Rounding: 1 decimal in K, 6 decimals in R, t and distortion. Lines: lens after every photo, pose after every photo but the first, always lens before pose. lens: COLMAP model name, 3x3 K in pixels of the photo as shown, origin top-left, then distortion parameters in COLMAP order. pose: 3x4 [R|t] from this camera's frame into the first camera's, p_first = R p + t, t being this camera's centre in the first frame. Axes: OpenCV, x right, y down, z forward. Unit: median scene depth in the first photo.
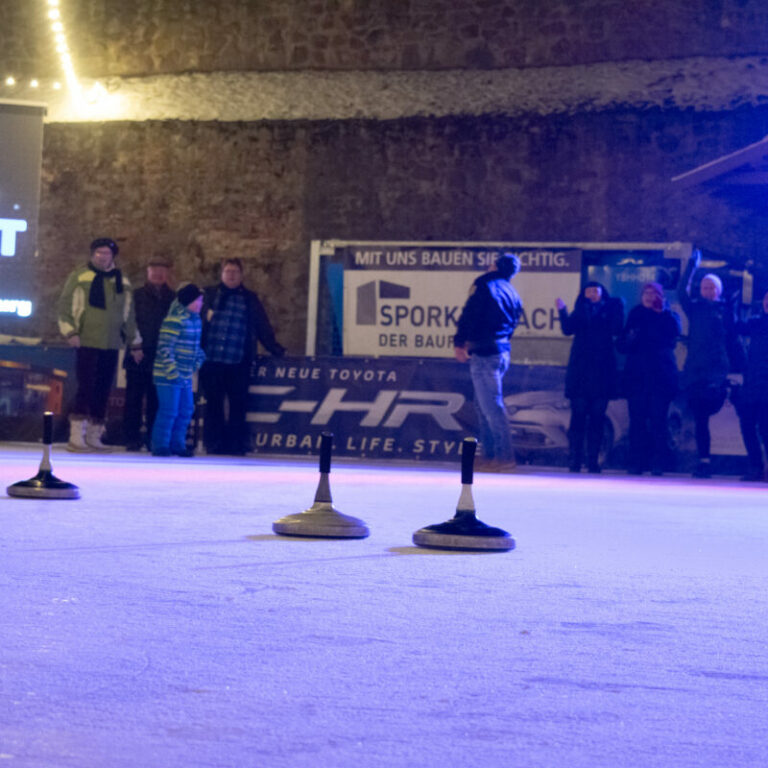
lens RADIAL K [[2109.5, 0, 384.0], [0, 2109.5, 384.0], [0, 0, 1]] dist [0.008881, 0.281512]
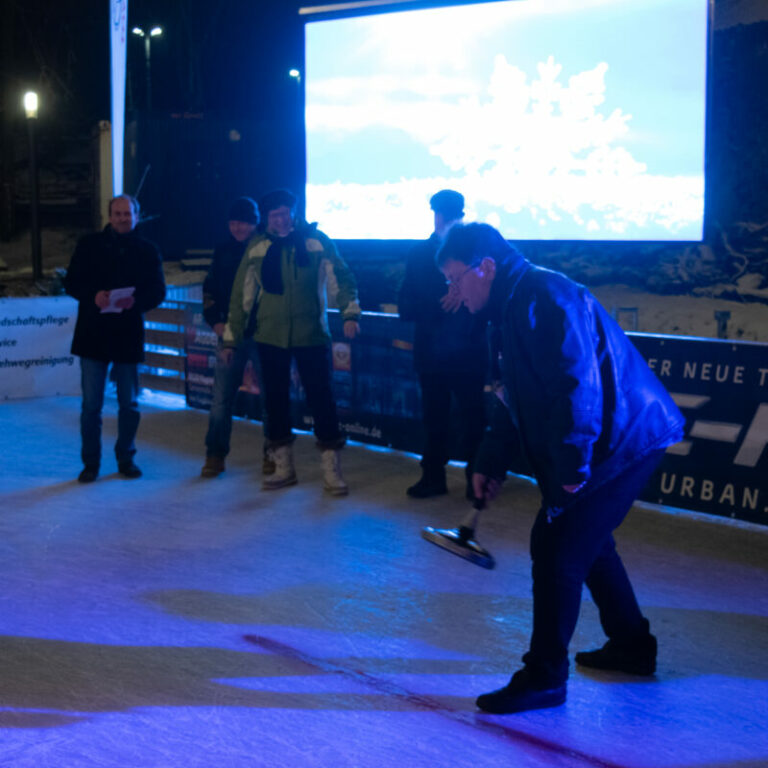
lens RADIAL K [[1432.1, 0, 384.0], [0, 1432.1, 384.0], [0, 0, 1]] dist [-0.036034, -0.107935]
pose [[0.697413, 0.027034, -0.716160, 0.117004], [0.053855, 0.994486, 0.089985, -0.028162], [0.714643, -0.101325, 0.692111, 0.458111]]
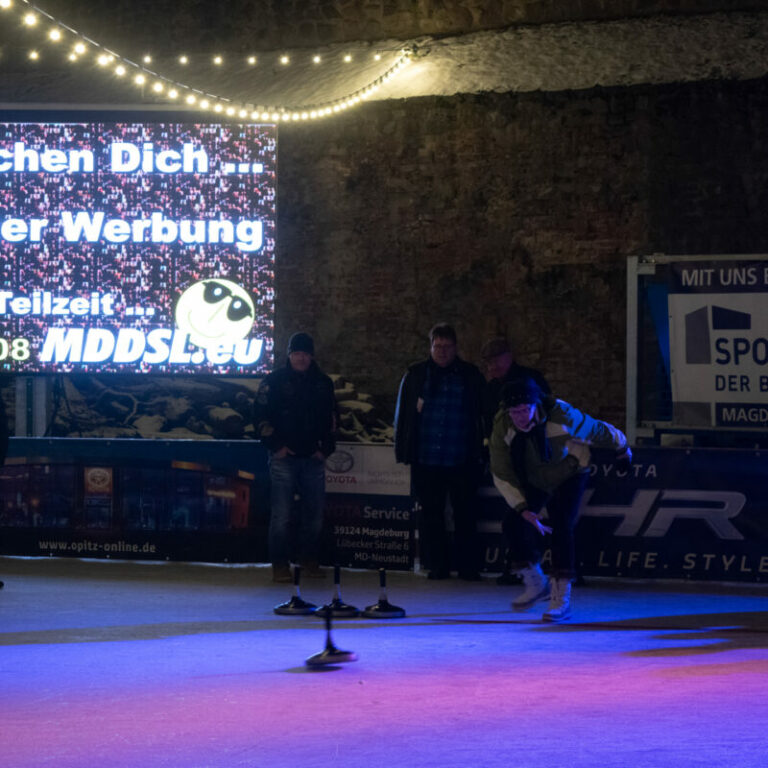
lens RADIAL K [[2610.5, 0, 384.0], [0, 2610.5, 384.0], [0, 0, 1]] dist [0.072192, 0.083092]
pose [[0.972977, -0.038940, -0.227596, 0.085708], [0.044691, 0.998797, 0.020167, -0.039751], [0.226537, -0.029793, 0.973547, 0.035910]]
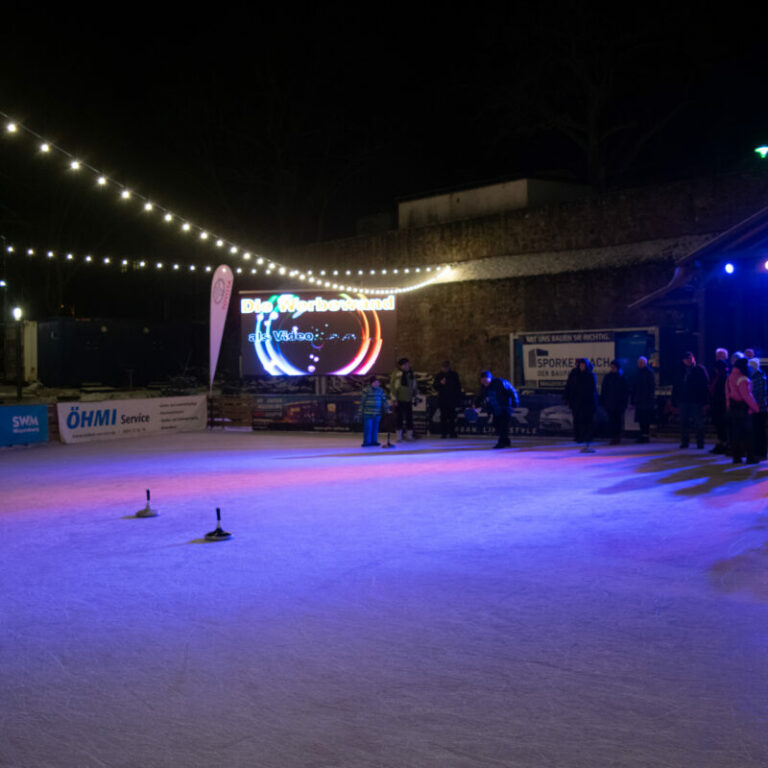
lens RADIAL K [[905.1, 0, 384.0], [0, 905.1, 384.0], [0, 0, 1]] dist [-0.100845, 0.033476]
pose [[0.939288, -0.054291, -0.338808, 0.157280], [0.065662, 0.997595, 0.022183, -0.037827], [0.336789, -0.043083, 0.940594, -0.014496]]
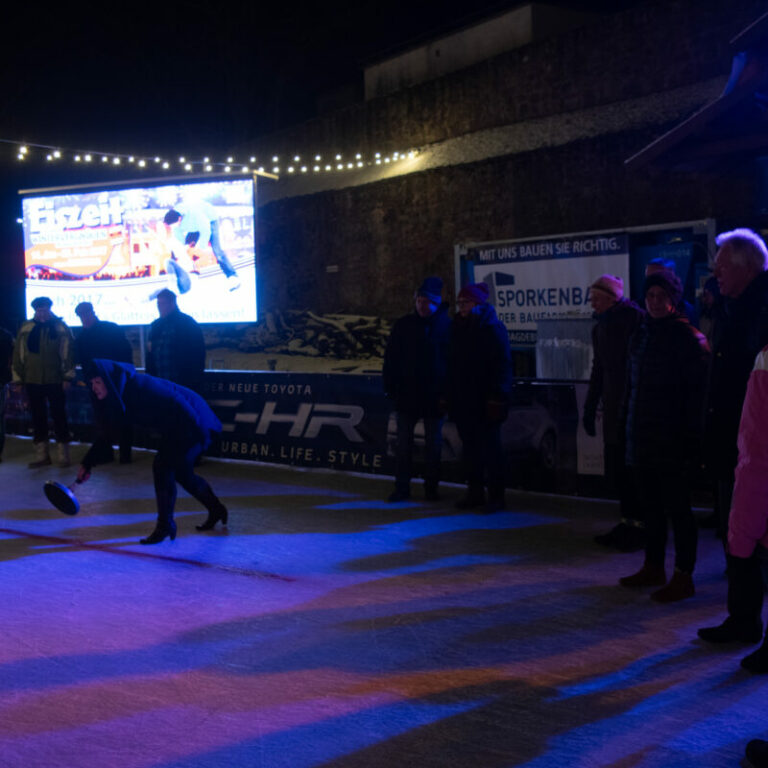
lens RADIAL K [[905.1, 0, 384.0], [0, 905.1, 384.0], [0, 0, 1]] dist [-0.100845, 0.033476]
pose [[0.885558, -0.034563, -0.463242, 0.166777], [0.080301, 0.993605, 0.079375, -0.026552], [0.457536, -0.107490, 0.882670, 0.419228]]
